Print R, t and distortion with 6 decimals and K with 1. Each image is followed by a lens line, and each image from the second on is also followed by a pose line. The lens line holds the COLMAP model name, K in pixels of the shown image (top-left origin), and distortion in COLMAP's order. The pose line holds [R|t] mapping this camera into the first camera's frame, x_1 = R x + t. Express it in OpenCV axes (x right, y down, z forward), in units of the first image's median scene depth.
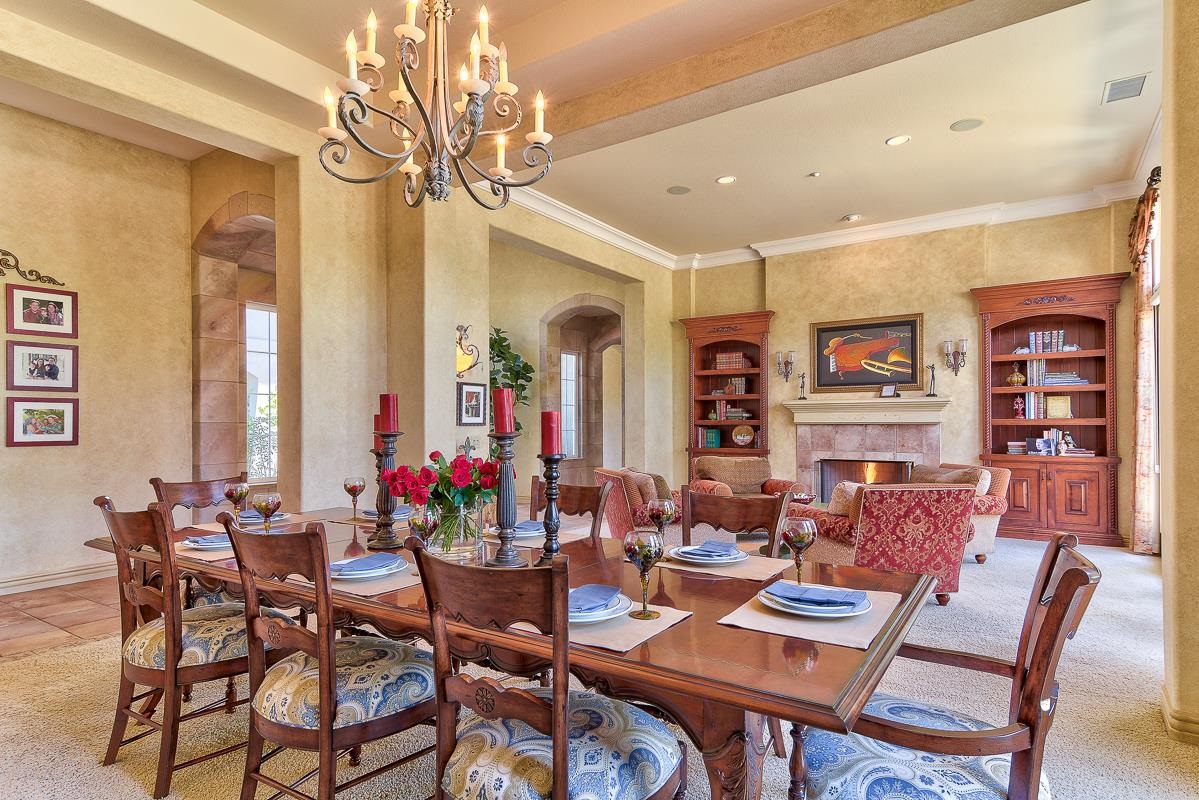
lens RADIAL K [[647.0, 0, 601.6], [0, 647.0, 420.6], [0, 0, 1]] dist [0.021654, -0.001937]
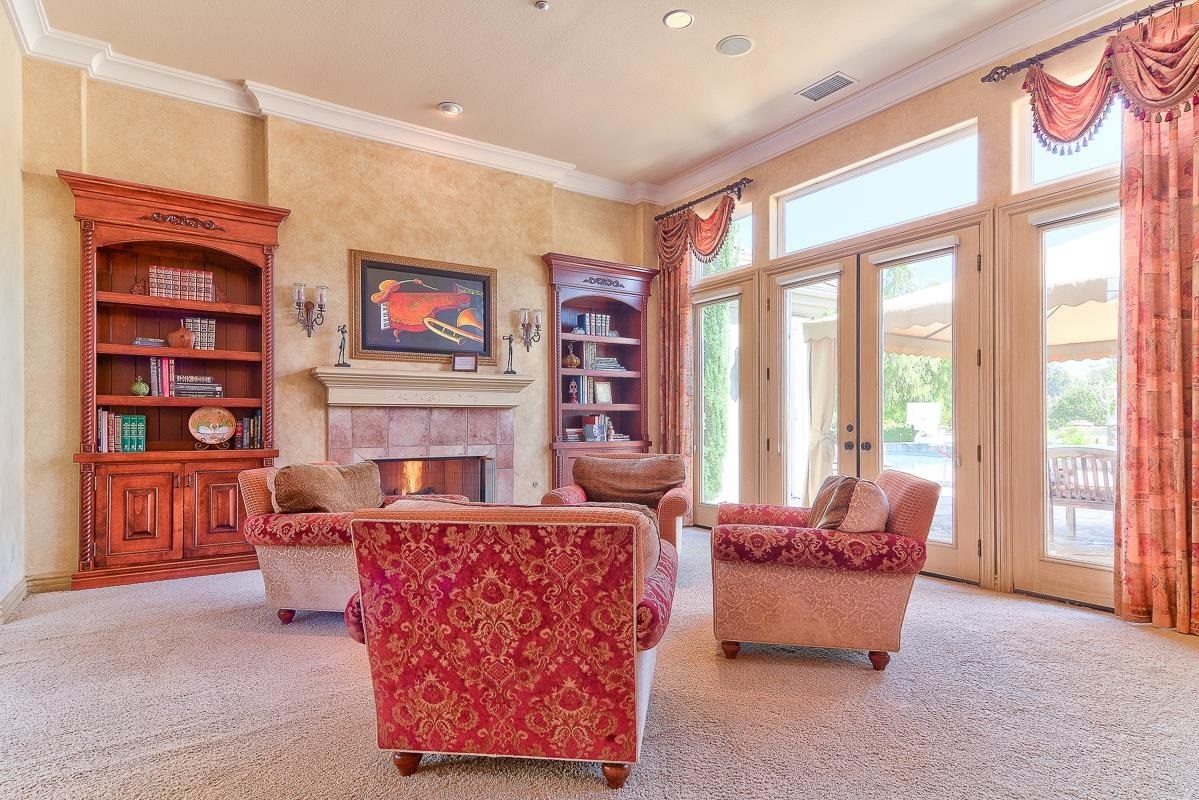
lens RADIAL K [[647.0, 0, 601.6], [0, 647.0, 420.6], [0, 0, 1]] dist [0.021654, -0.001937]
pose [[0.379248, 0.003758, 0.925287, -0.187646], [-0.002131, 0.999993, -0.003188, 0.022154], [-0.925293, -0.000763, 0.379253, 0.559088]]
